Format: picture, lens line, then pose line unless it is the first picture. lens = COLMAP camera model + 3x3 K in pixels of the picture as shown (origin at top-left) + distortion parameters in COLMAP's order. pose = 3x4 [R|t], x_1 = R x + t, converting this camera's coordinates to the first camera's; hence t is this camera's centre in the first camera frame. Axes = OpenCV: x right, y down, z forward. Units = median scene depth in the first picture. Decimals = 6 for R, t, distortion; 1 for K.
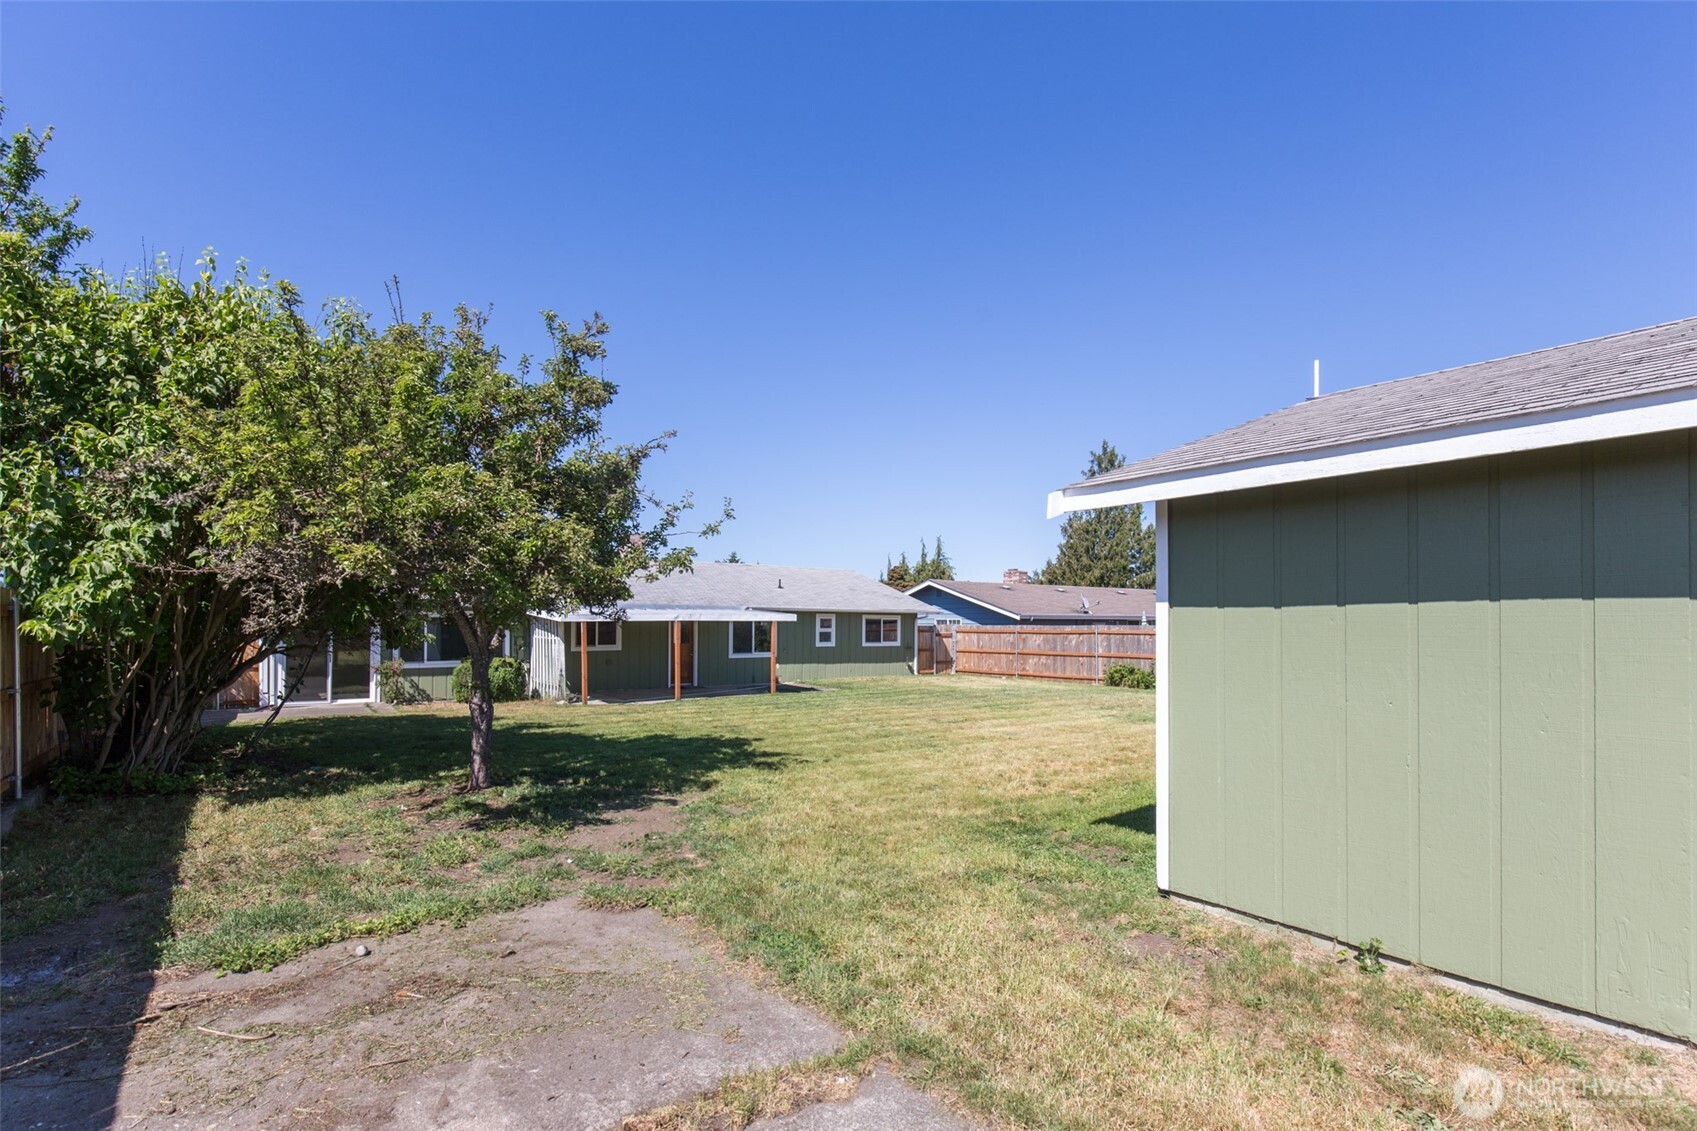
lens RADIAL K [[774.2, 0, 844.7], [0, 774.2, 552.1], [0, 0, 1]] dist [0.021562, -0.010178]
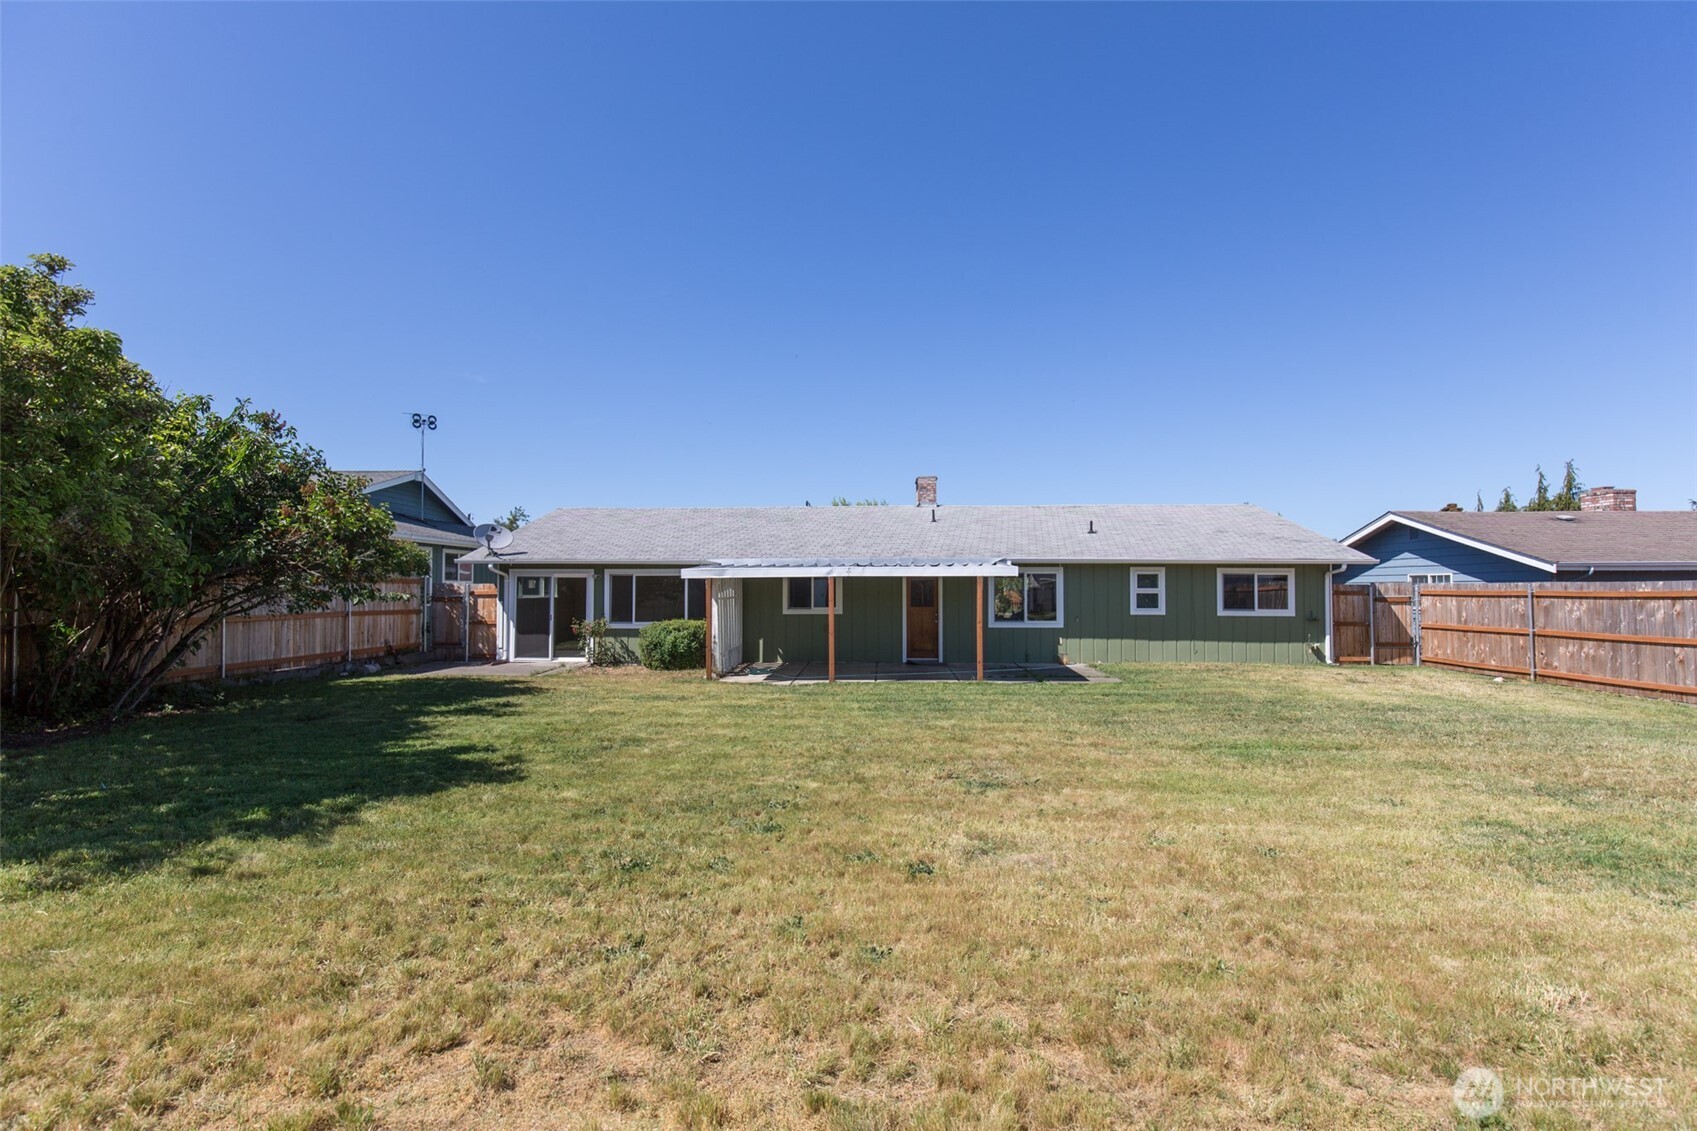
lens RADIAL K [[774.2, 0, 850.6], [0, 774.2, 560.4], [0, 0, 1]] dist [0.021562, -0.010178]
pose [[0.792346, -0.024827, -0.609566, 0.183561], [0.058321, 0.997678, 0.035174, 0.034605], [0.607278, -0.063420, 0.791954, 0.301634]]
